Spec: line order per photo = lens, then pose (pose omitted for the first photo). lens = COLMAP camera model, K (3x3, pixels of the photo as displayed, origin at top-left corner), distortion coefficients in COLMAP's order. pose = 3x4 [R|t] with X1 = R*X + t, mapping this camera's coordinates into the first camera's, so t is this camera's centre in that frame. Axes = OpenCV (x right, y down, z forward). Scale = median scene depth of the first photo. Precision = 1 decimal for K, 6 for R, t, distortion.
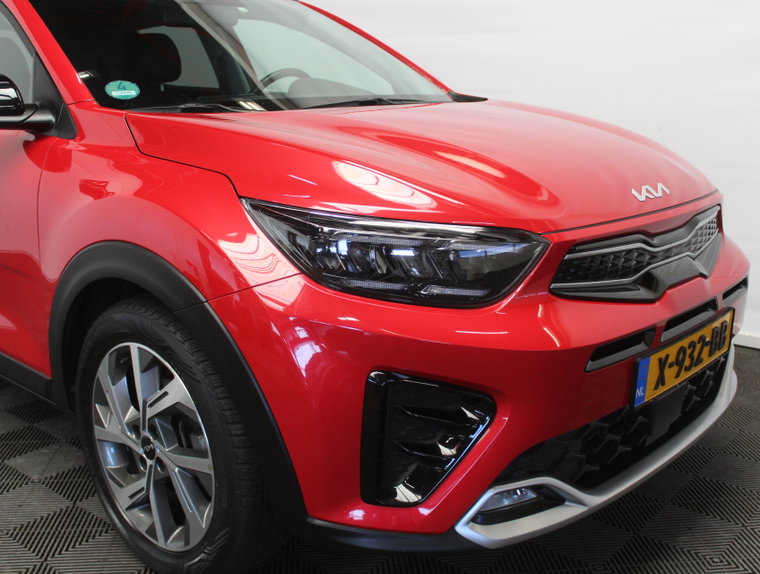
lens RADIAL K [[879.6, 0, 380.0], [0, 879.6, 287.0], [0, 0, 1]] dist [-0.064201, -0.047765]
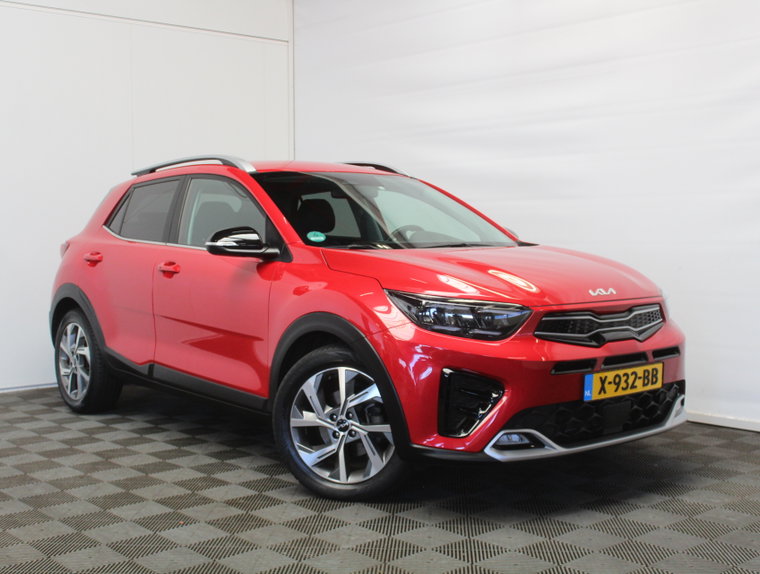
lens RADIAL K [[980.3, 0, 380.0], [0, 980.3, 287.0], [0, 0, 1]] dist [-0.034691, -0.030638]
pose [[0.990913, 0.010735, -0.134078, 0.114864], [-0.034116, 0.984272, -0.173332, 0.239610], [0.130108, 0.176331, 0.975694, -1.011731]]
